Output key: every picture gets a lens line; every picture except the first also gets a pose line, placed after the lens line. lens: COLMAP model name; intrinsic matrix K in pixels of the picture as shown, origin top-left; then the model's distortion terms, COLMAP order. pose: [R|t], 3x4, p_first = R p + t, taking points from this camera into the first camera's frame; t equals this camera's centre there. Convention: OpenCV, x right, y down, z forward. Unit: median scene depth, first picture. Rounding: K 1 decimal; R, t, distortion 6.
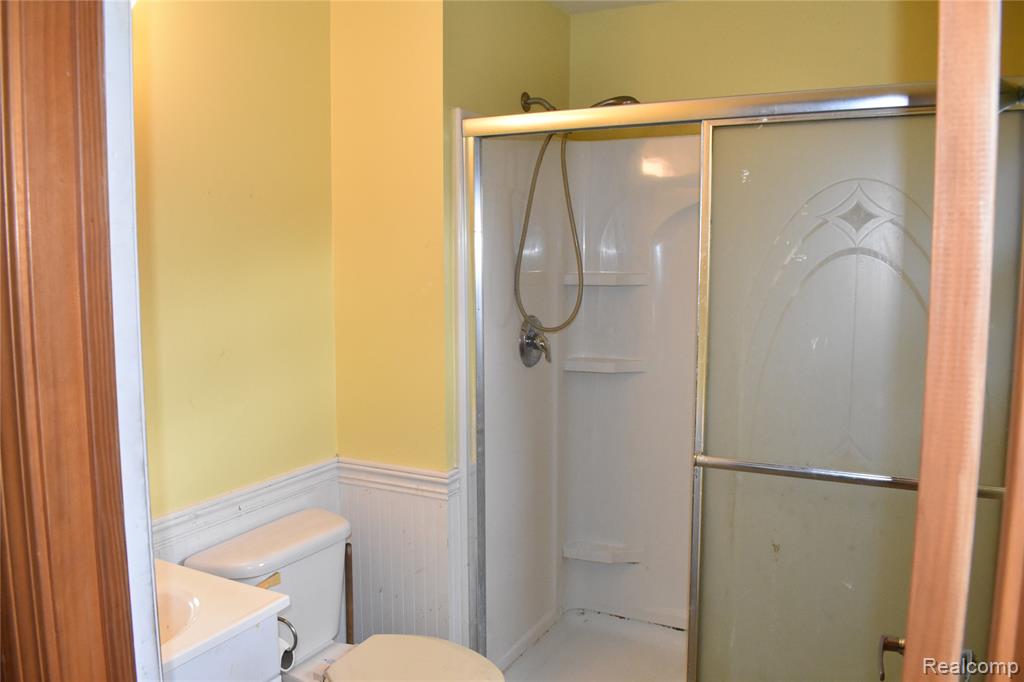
lens RADIAL K [[805.7, 0, 512.0], [0, 805.7, 341.0], [0, 0, 1]] dist [-0.094477, 0.004916]
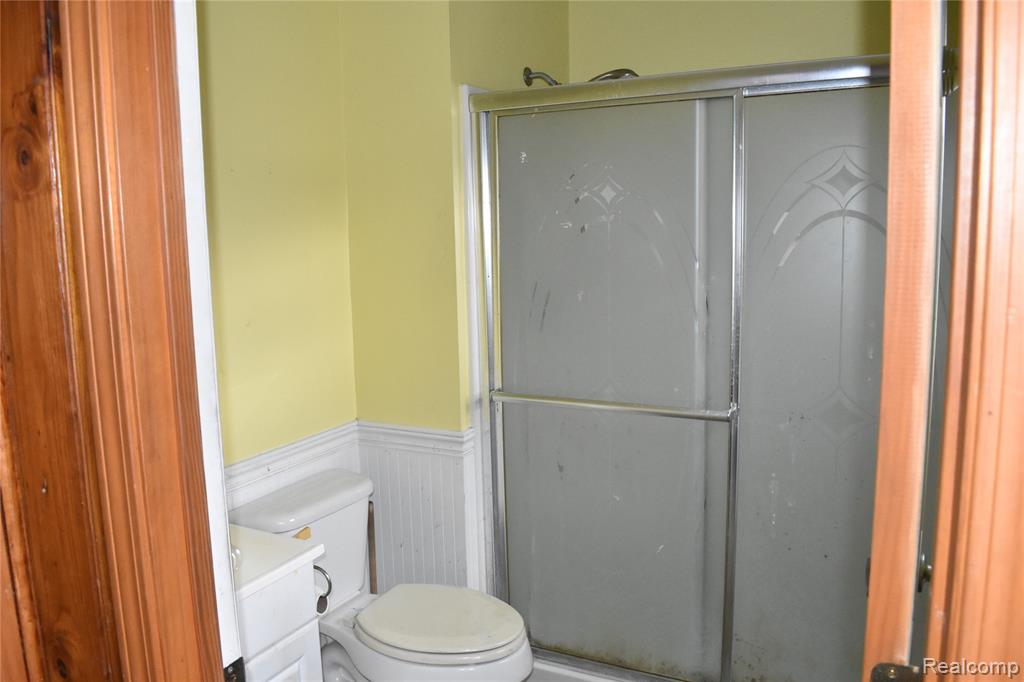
lens RADIAL K [[805.7, 0, 512.0], [0, 805.7, 341.0], [0, 0, 1]] dist [-0.094477, 0.004916]
pose [[0.999744, -0.022602, 0.001023, -0.042391], [0.022554, 0.999165, 0.034061, 0.028786], [-0.001792, -0.034029, 0.999419, -0.165621]]
